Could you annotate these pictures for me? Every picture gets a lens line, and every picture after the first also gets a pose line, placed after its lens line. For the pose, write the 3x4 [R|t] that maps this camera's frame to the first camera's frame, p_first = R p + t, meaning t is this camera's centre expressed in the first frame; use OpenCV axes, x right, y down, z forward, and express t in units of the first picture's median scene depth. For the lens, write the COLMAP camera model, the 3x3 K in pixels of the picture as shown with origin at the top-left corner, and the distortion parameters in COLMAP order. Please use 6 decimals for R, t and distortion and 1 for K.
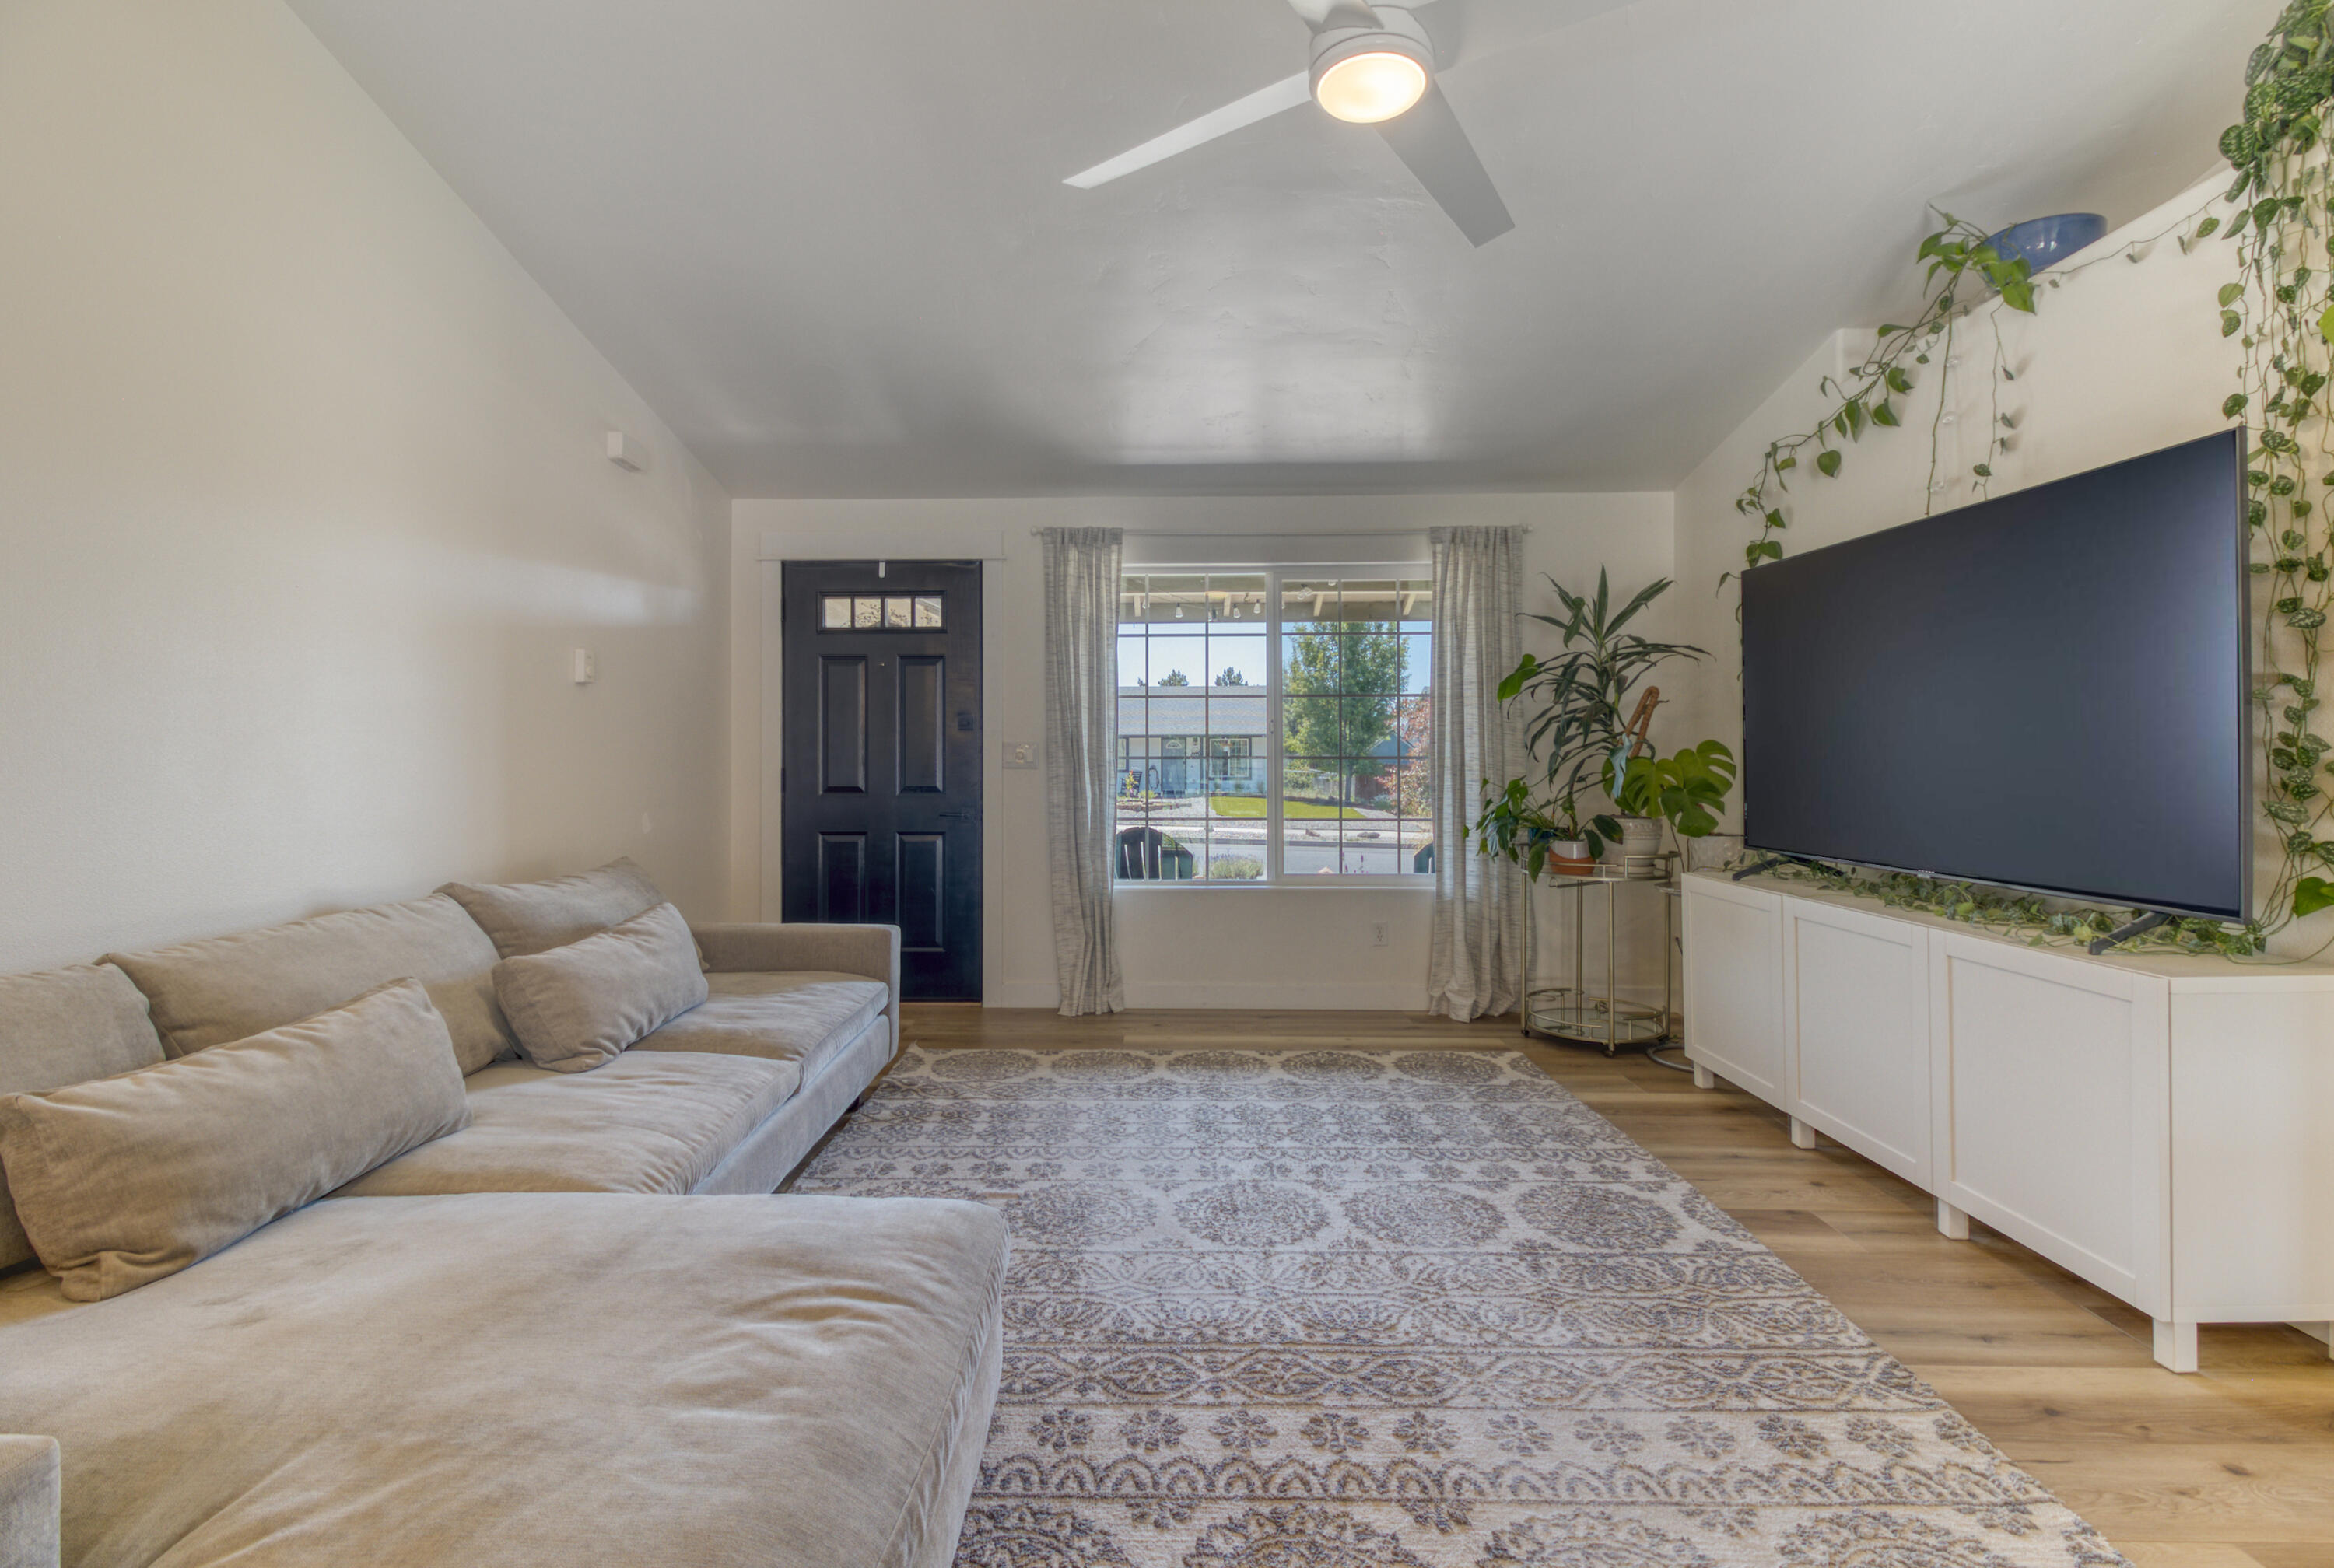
lens RADIAL K [[1115.5, 0, 1158.2], [0, 1115.5, 755.5], [0, 0, 1]] dist [0.027202, -0.021296]
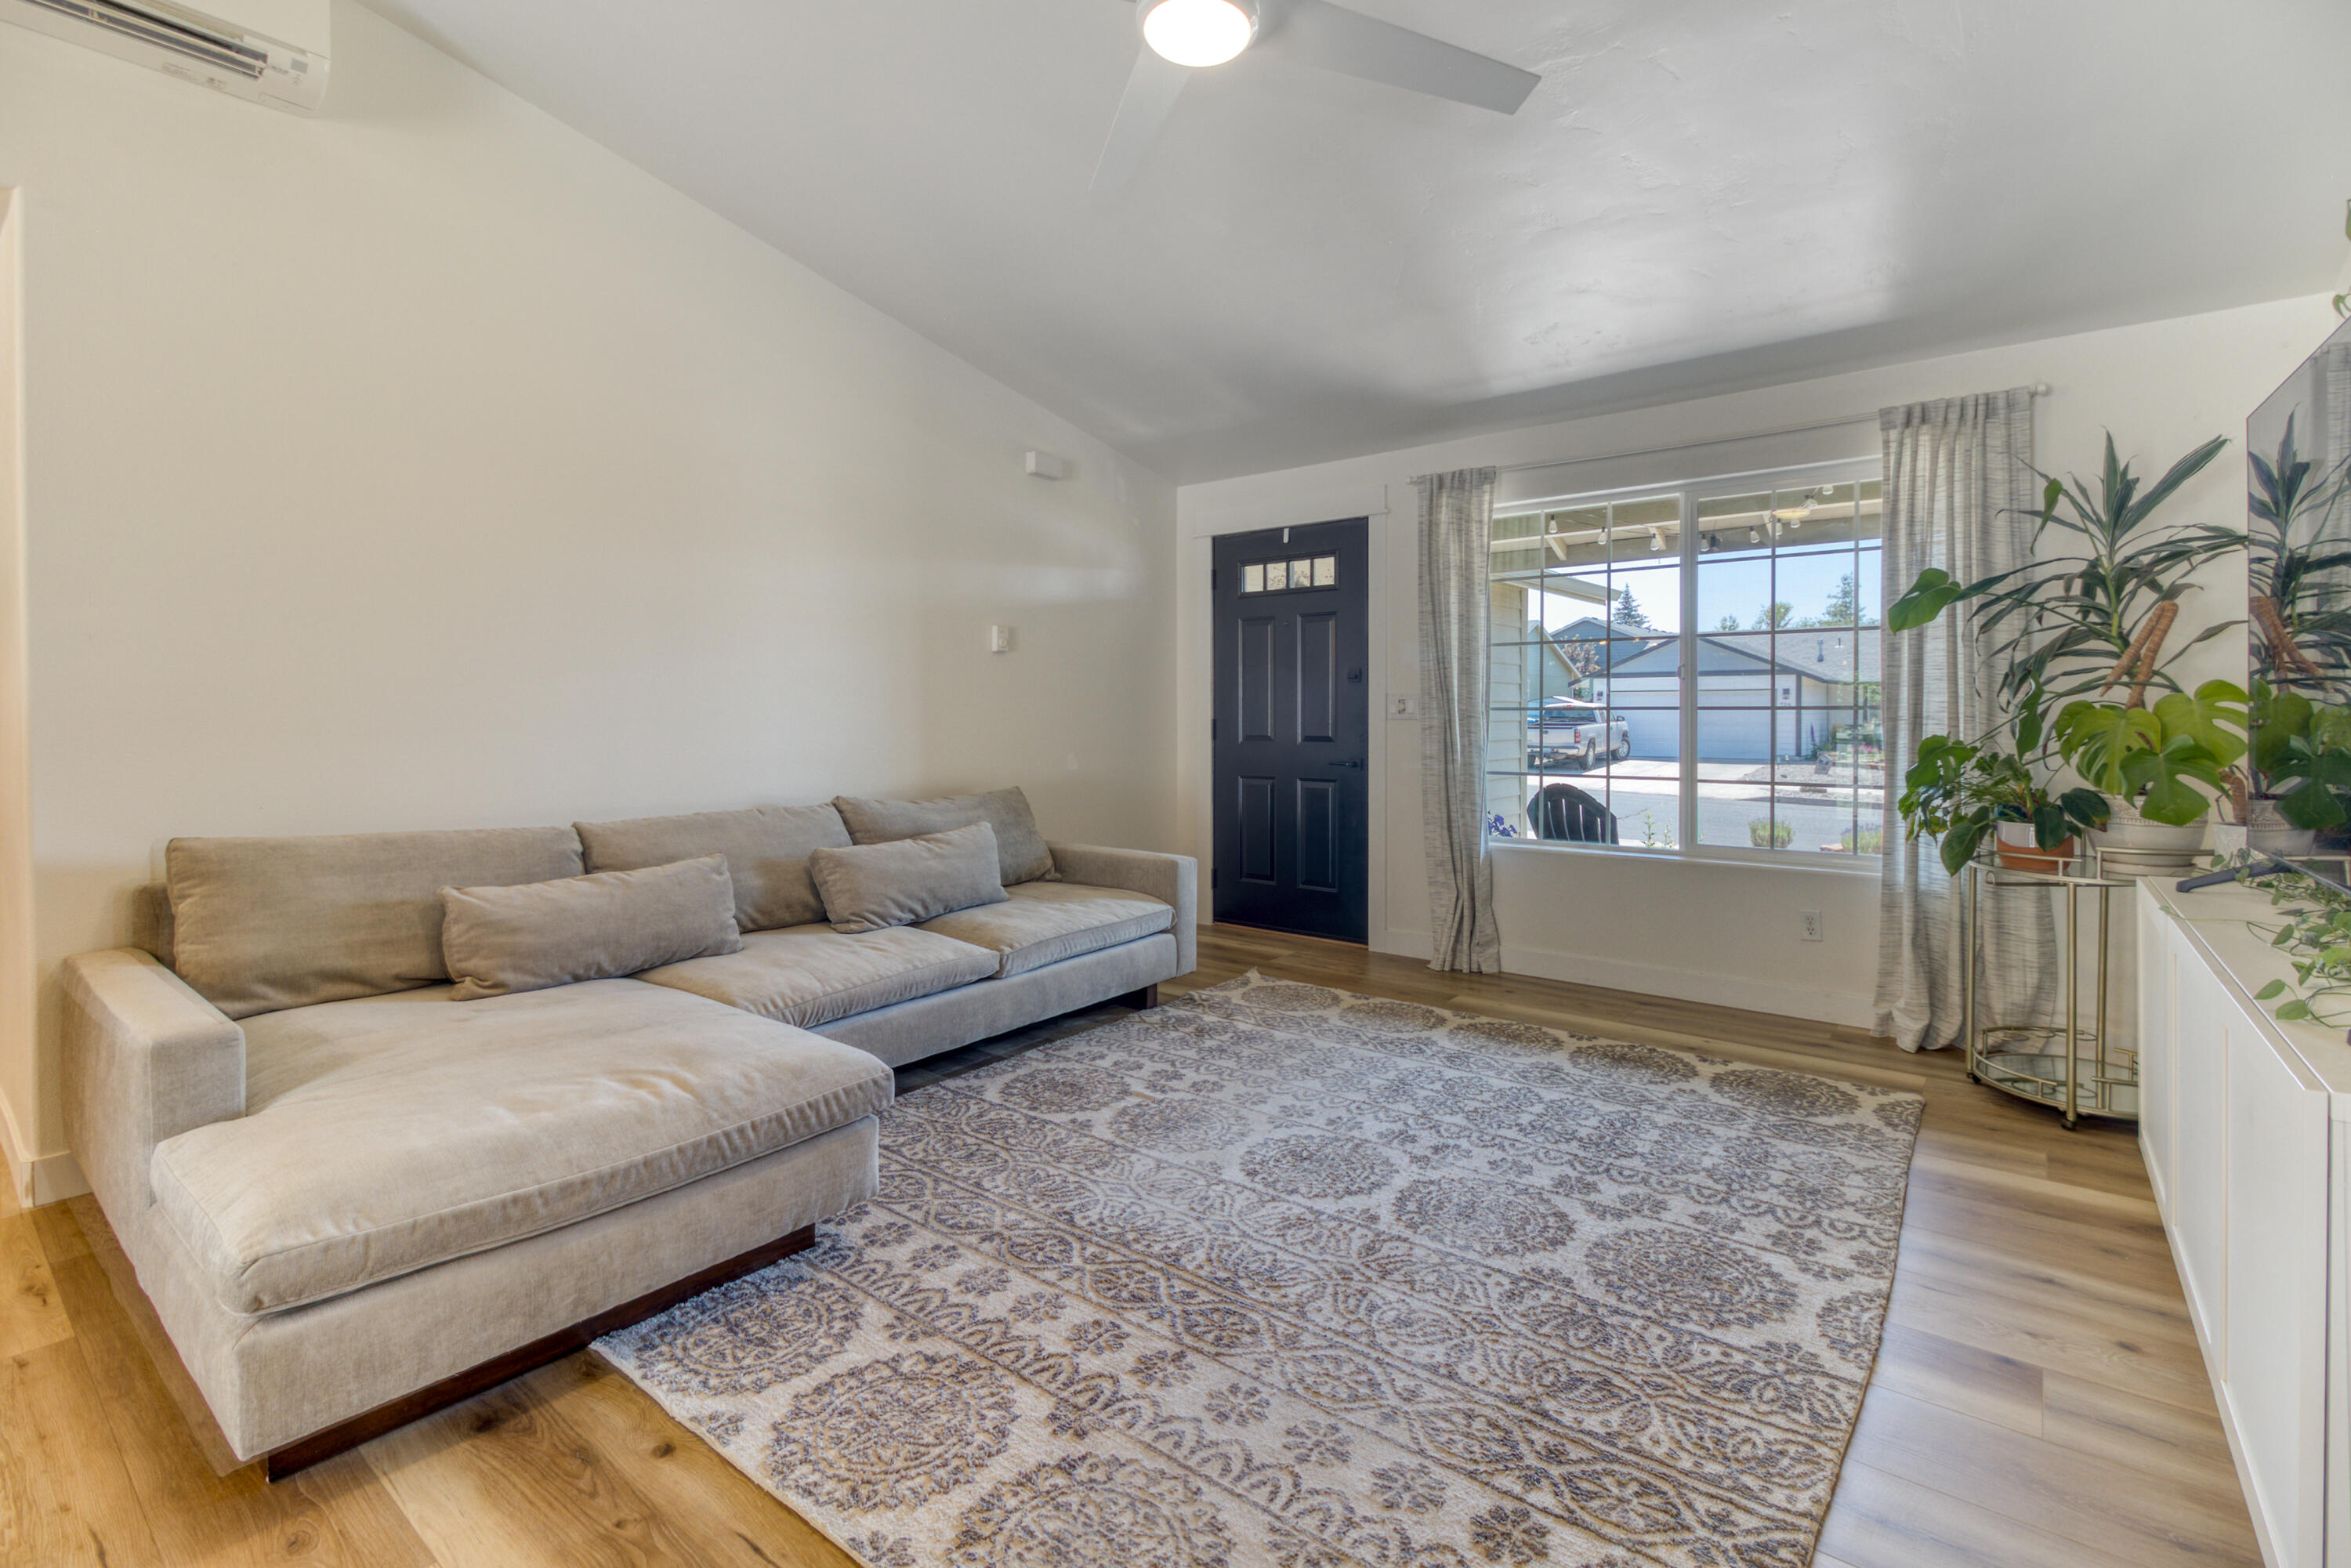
lens RADIAL K [[1098.4, 0, 1156.0], [0, 1098.4, 739.0], [0, 0, 1]] dist [0.022000, -0.014818]
pose [[0.785719, 0.014935, -0.618403, 0.514997], [0.002549, 0.999622, 0.027380, 0.001976], [0.618578, -0.023090, 0.785384, 0.133701]]
